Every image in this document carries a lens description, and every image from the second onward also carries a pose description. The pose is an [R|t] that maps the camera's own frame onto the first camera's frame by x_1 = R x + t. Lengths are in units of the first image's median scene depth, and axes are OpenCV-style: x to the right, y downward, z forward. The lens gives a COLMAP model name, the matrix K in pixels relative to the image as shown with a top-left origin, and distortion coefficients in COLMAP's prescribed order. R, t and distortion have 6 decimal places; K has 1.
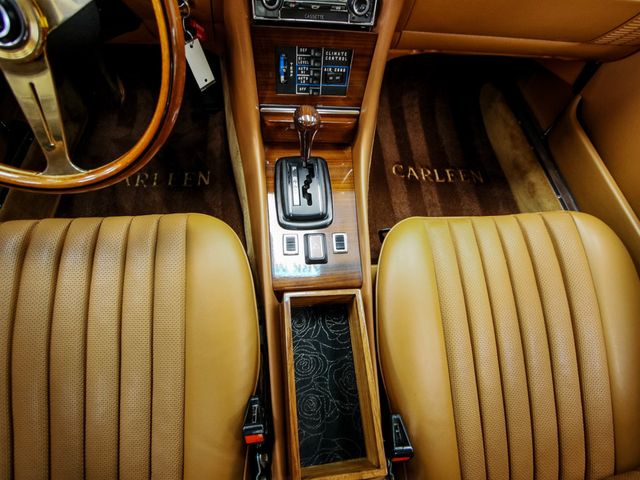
lens RADIAL K [[328.9, 0, 324.5], [0, 328.9, 233.9], [0, 0, 1]] dist [-0.015836, -0.000678]
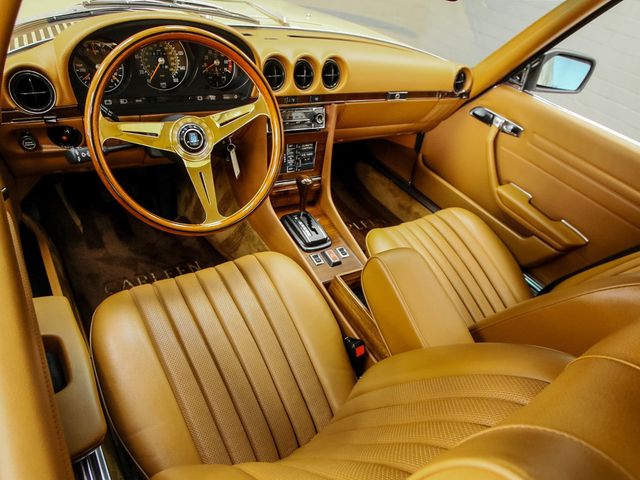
lens RADIAL K [[409.1, 0, 316.9], [0, 409.1, 292.4], [0, 0, 1]] dist [-0.020831, 0.003707]
pose [[0.882840, -0.280763, 0.376519, -0.849900], [0.360985, 0.918476, -0.161528, 0.474981], [-0.300472, 0.278521, 0.912218, -0.686723]]
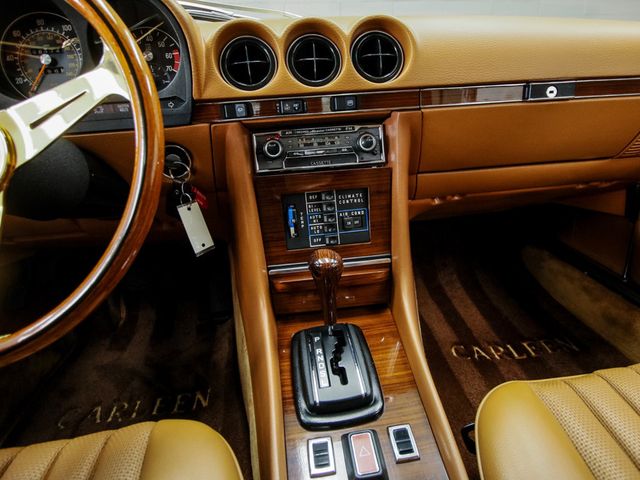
lens RADIAL K [[368.0, 0, 338.0], [0, 368.0, 234.8], [0, 0, 1]] dist [-0.021832, 0.002885]
pose [[0.987735, -0.156092, -0.003889, -0.008469], [0.120731, 0.779296, -0.614916, 0.126618], [0.099014, 0.606904, 0.788583, 0.243318]]
